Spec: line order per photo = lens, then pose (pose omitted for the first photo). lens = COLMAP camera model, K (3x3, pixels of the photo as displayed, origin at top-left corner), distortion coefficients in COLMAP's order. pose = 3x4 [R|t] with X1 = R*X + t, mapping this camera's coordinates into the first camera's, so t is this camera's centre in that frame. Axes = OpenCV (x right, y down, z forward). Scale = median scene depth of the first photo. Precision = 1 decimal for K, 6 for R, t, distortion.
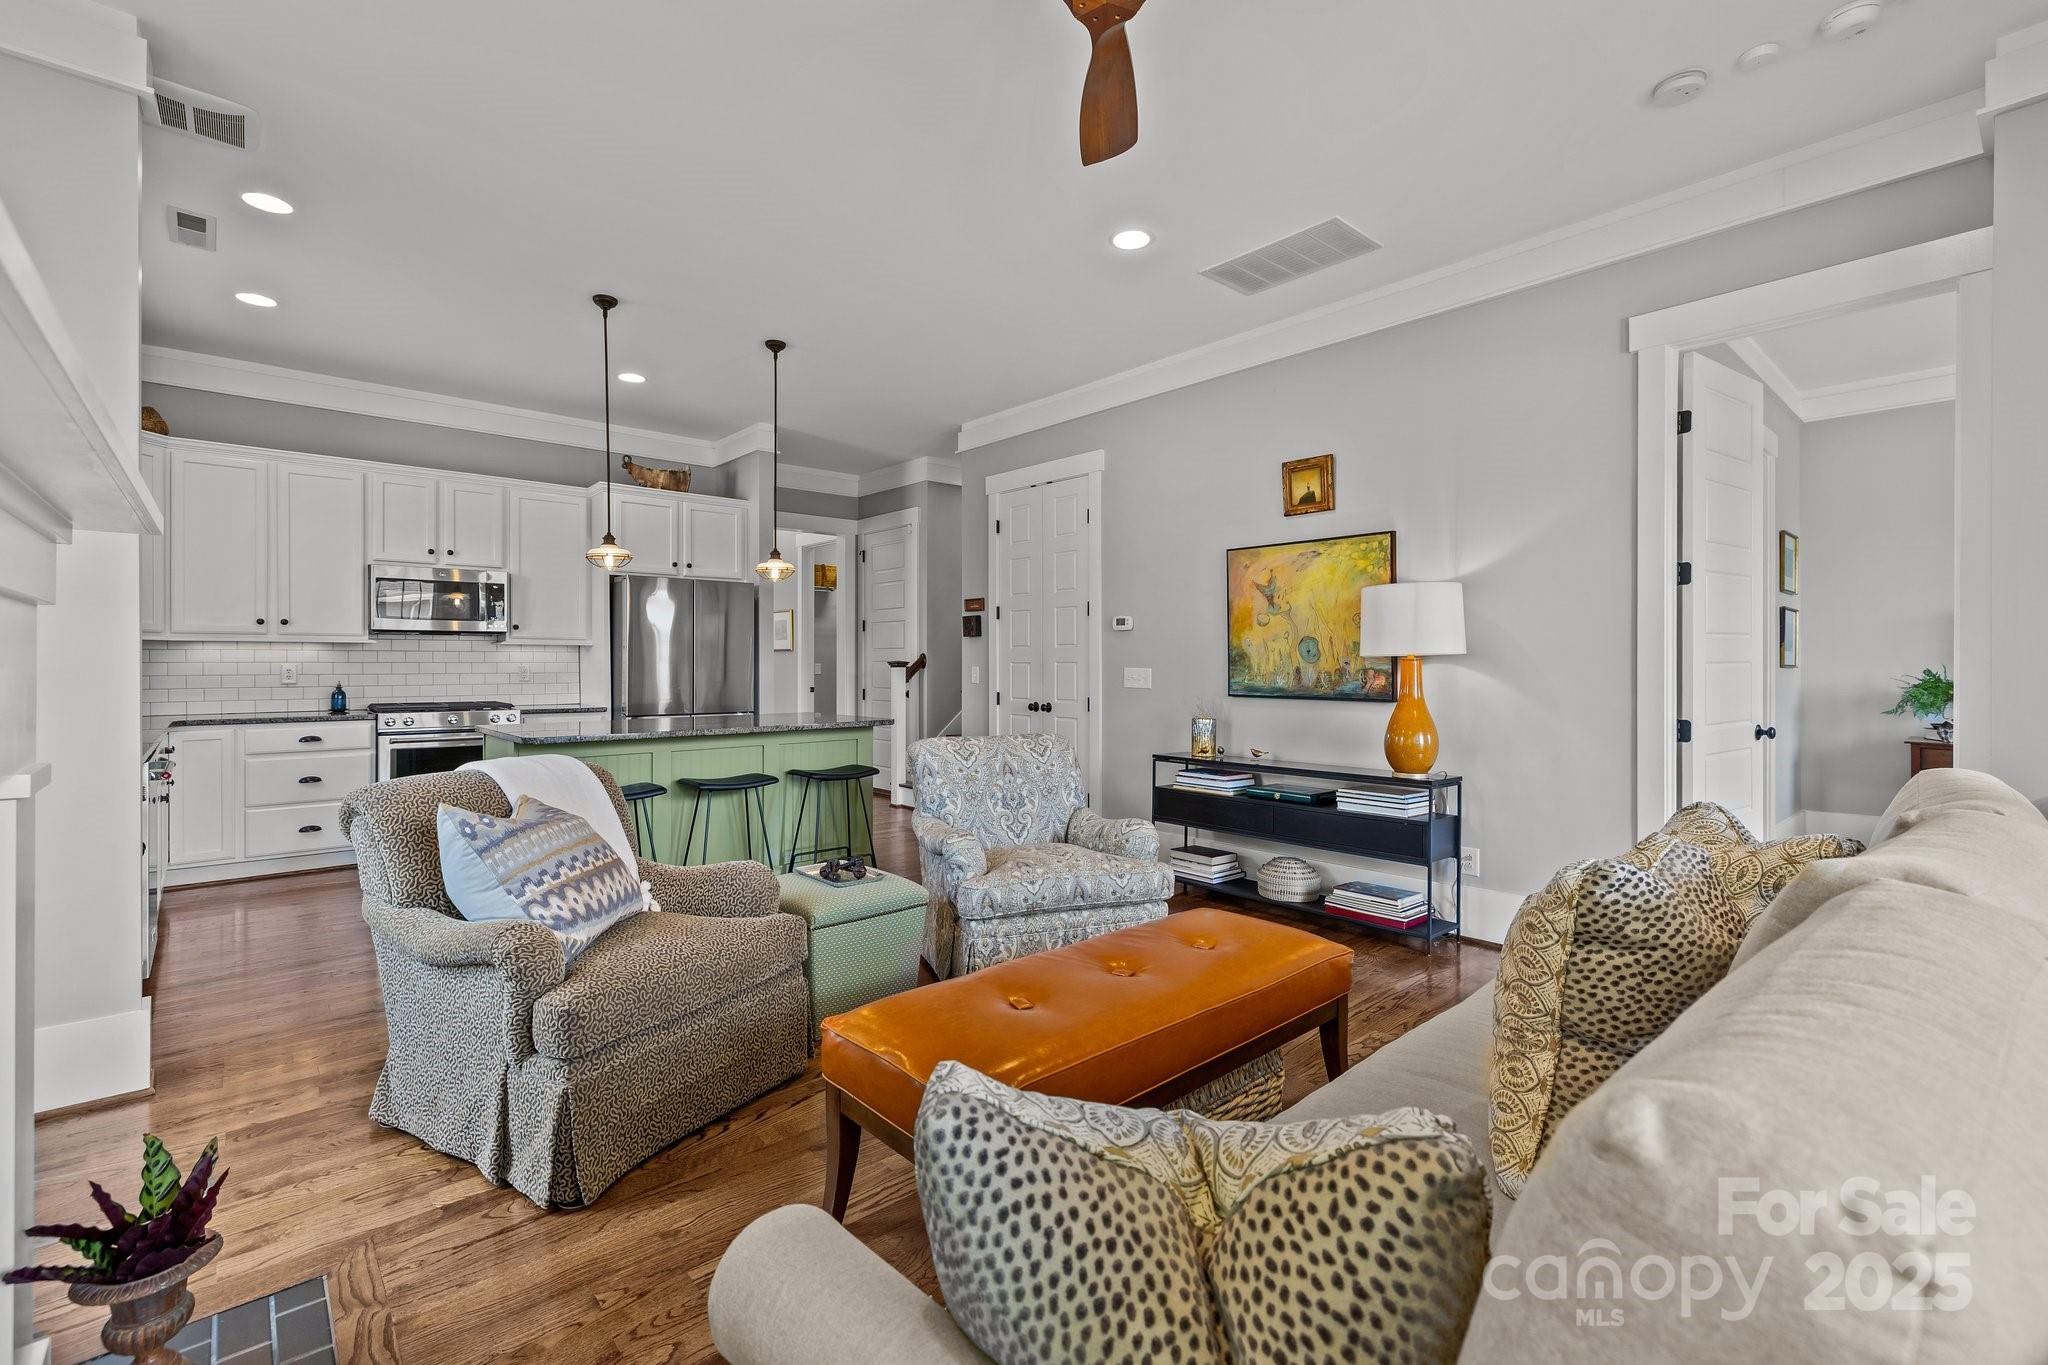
lens RADIAL K [[890.1, 0, 1022.4], [0, 890.1, 669.3], [0, 0, 1]] dist [0.000192, -0.000150]
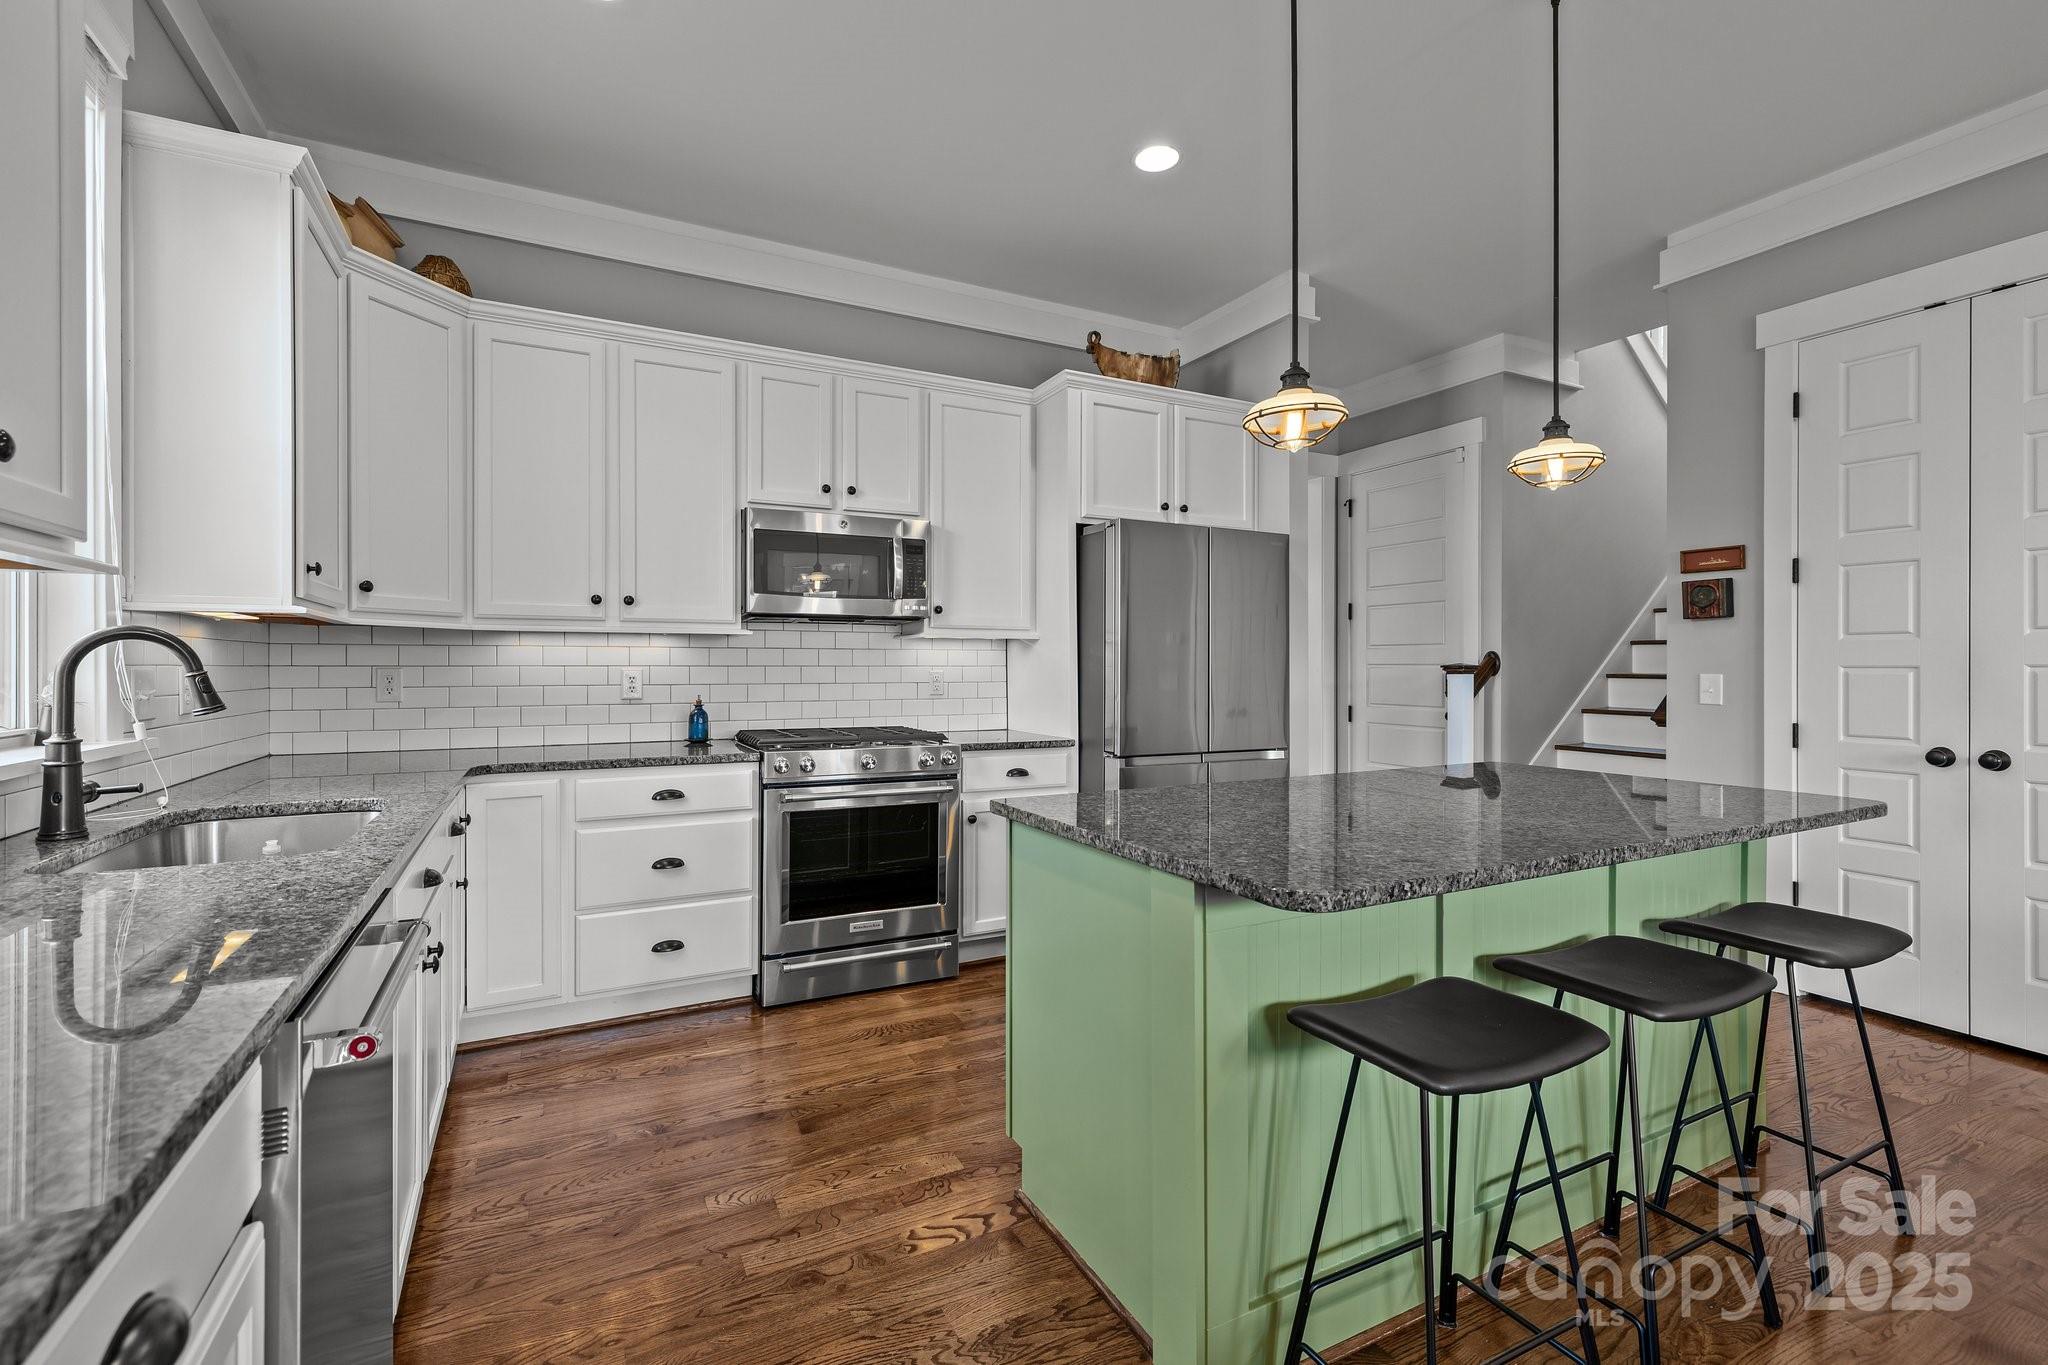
lens RADIAL K [[890.1, 0, 1018.9], [0, 890.1, 674.4], [0, 0, 1]] dist [0.000192, -0.000150]
pose [[0.968381, 0.002326, -0.249464, -0.372618], [-0.001794, 0.999996, 0.002361, -0.003348], [0.249469, -0.001839, 0.968381, 0.423601]]
